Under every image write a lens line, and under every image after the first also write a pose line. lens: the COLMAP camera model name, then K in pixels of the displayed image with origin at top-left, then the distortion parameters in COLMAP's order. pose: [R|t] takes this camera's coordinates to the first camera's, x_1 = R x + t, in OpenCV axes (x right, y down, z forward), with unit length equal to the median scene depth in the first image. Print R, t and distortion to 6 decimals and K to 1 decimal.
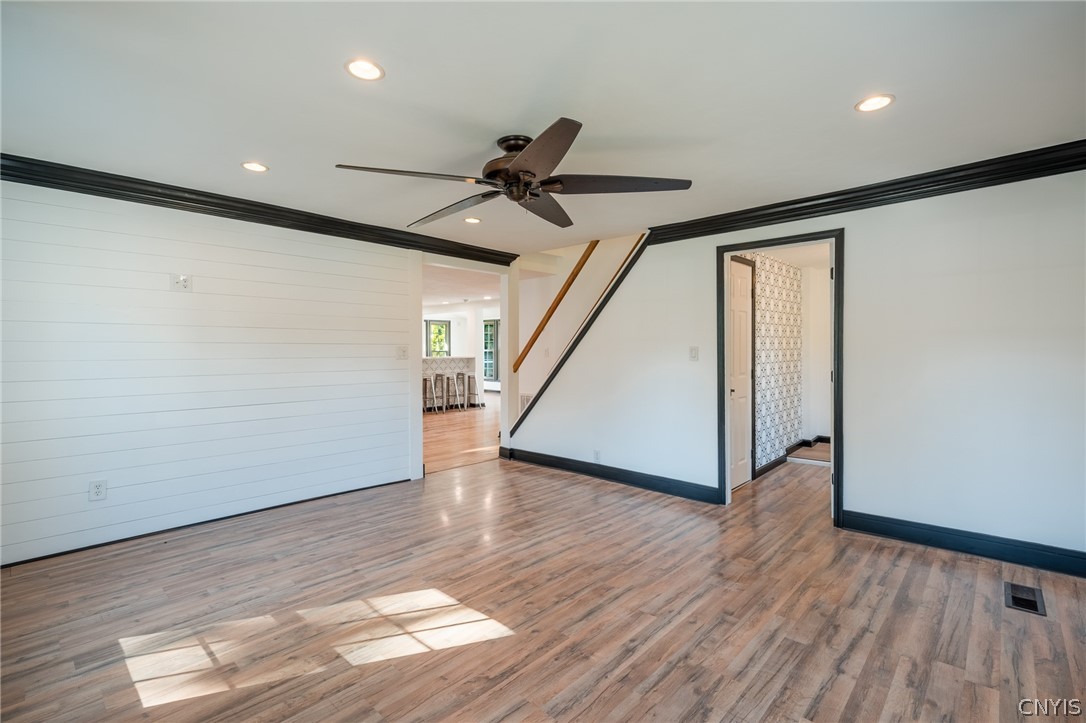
lens RADIAL K [[493.4, 0, 540.2], [0, 493.4, 400.2], [0, 0, 1]] dist [-0.002335, -0.000281]
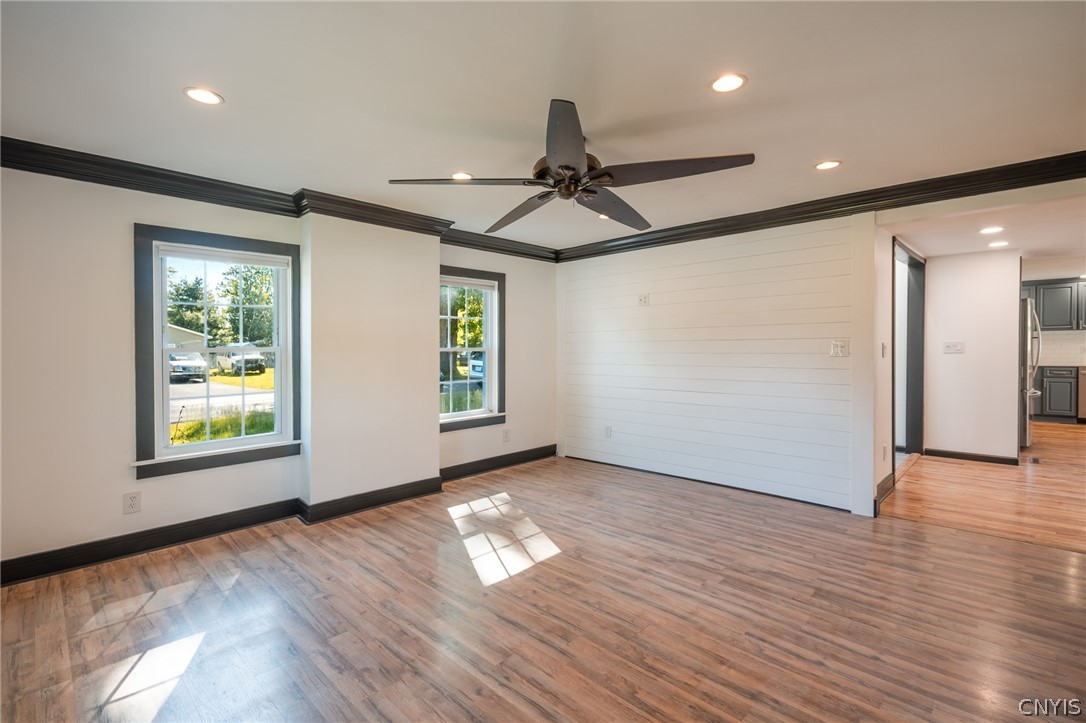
lens RADIAL K [[493.4, 0, 540.2], [0, 493.4, 400.2], [0, 0, 1]] dist [-0.002335, -0.000281]
pose [[-0.014415, 0.105653, -0.994299, 0.795797], [-0.089934, 0.990235, 0.106525, -0.082426], [0.995843, 0.090956, -0.004772, 0.803753]]
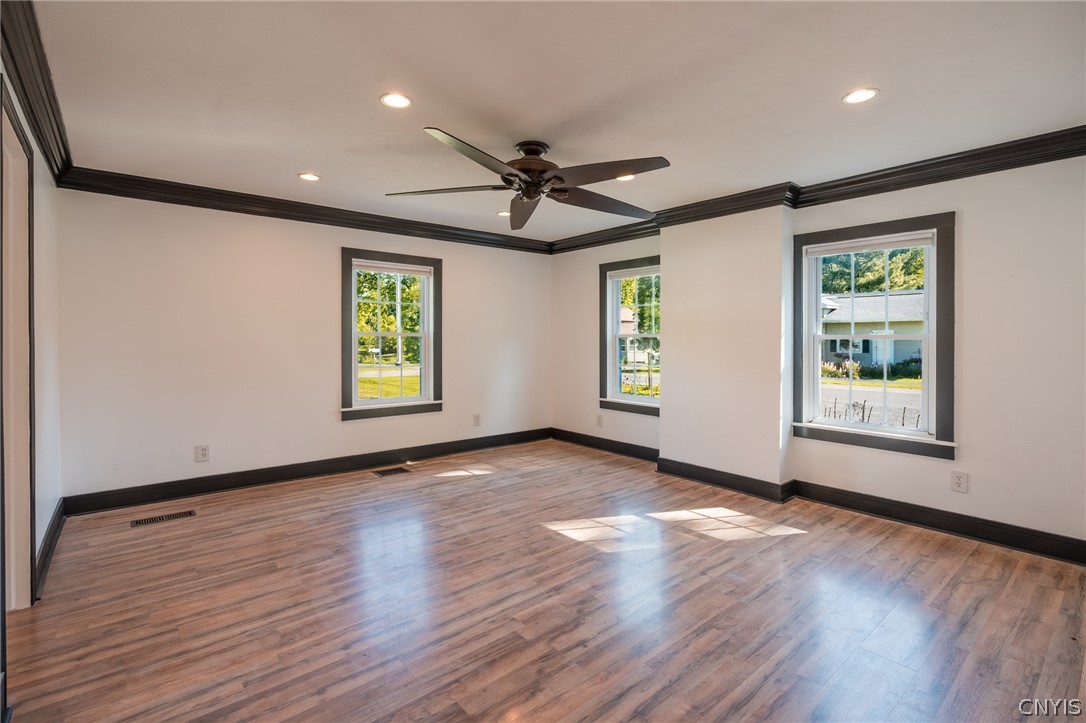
lens RADIAL K [[493.7, 0, 542.8], [0, 493.7, 399.6], [0, 0, 1]] dist [-0.004183, -0.000218]
pose [[-0.993413, -0.015472, 0.113544, -0.163792], [0.009859, 0.975631, 0.219197, -0.166389], [-0.114168, 0.218873, -0.969051, 1.747577]]
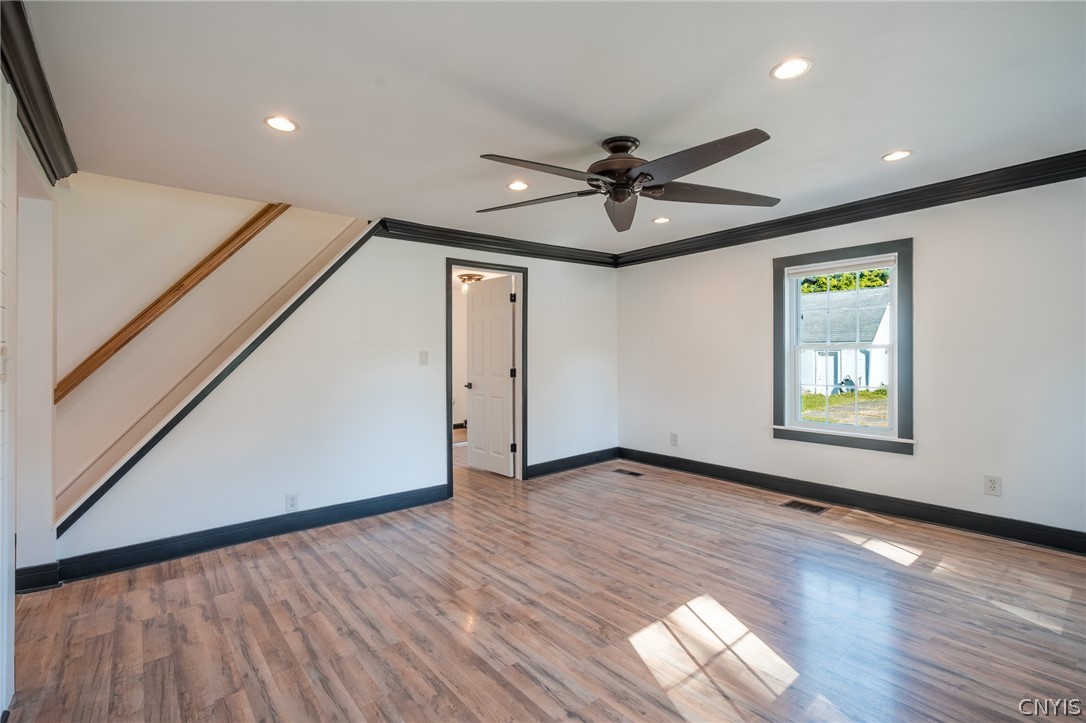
lens RADIAL K [[493.7, 0, 542.8], [0, 493.7, 399.6], [0, 0, 1]] dist [-0.004183, -0.000218]
pose [[0.124389, -0.089875, 0.988155, -0.883882], [0.112676, 0.990727, 0.075925, -0.080944], [-0.985815, 0.101897, 0.133362, 0.861271]]
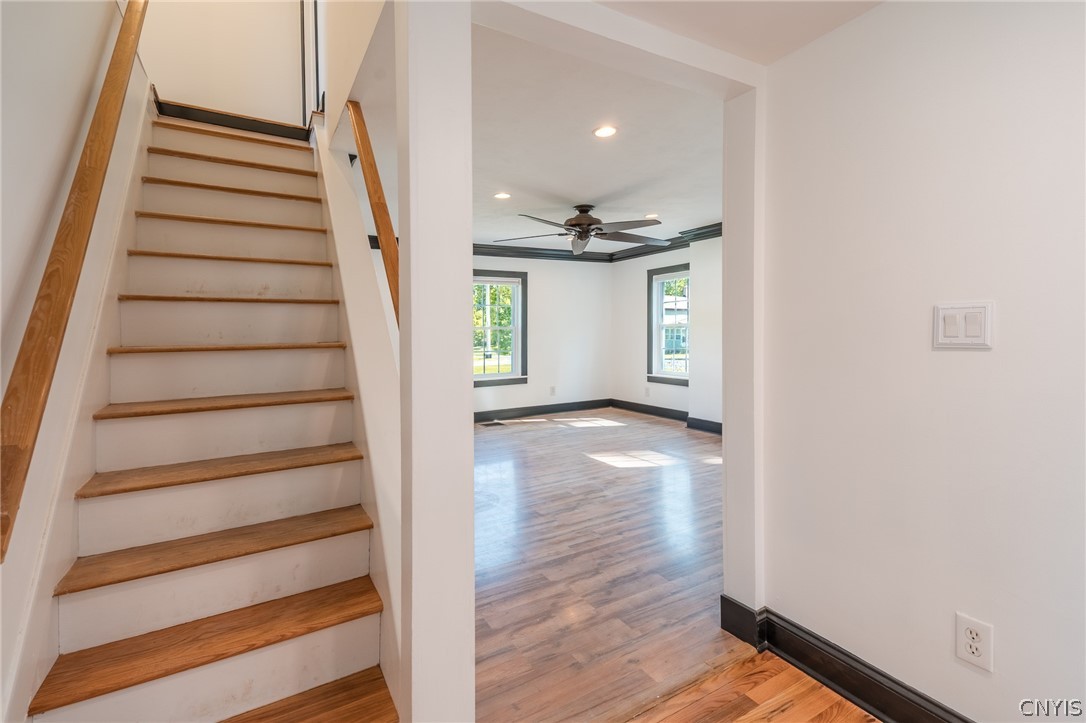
lens RADIAL K [[480.7, 0, 530.3], [0, 480.7, 404.4], [0, 0, 1]] dist [0.000023, -0.000020]
pose [[-0.953277, -0.027729, 0.300823, -0.325057], [0.048525, 0.968794, 0.243072, -0.213987], [-0.298176, 0.246313, -0.922183, 2.257677]]
